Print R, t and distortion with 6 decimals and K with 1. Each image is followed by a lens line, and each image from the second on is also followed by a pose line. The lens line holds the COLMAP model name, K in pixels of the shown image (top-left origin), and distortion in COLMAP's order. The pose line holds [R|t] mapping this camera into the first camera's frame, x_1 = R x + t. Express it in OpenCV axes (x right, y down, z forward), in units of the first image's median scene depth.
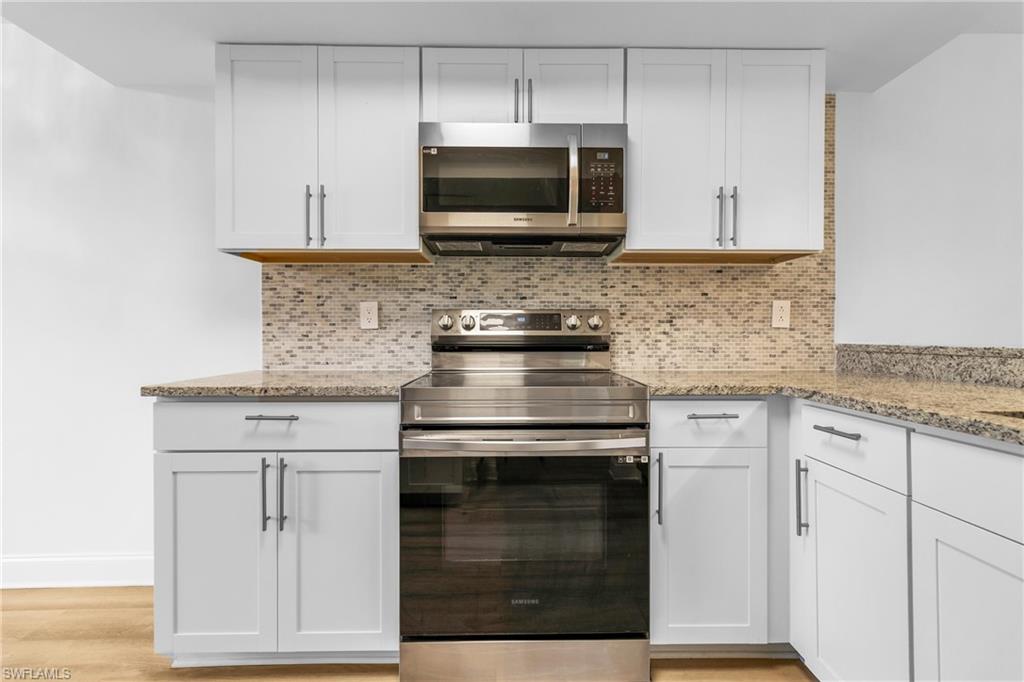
lens RADIAL K [[472.6, 0, 511.2], [0, 472.6, 338.7], [0, 0, 1]] dist [0.001149, -0.000056]
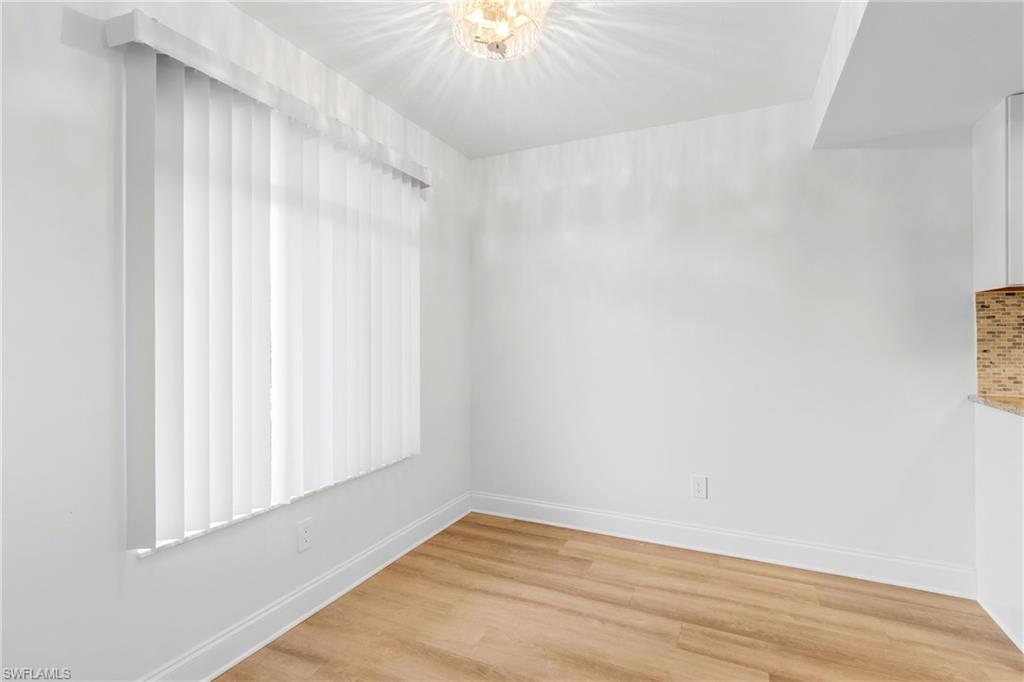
lens RADIAL K [[472.6, 0, 511.1], [0, 472.6, 338.7], [0, 0, 1]] dist [0.001149, -0.000056]
pose [[0.892135, -0.000051, -0.451768, -0.972801], [-0.004419, 0.999951, -0.008838, -0.044069], [0.451747, 0.009881, 0.892092, -0.398505]]
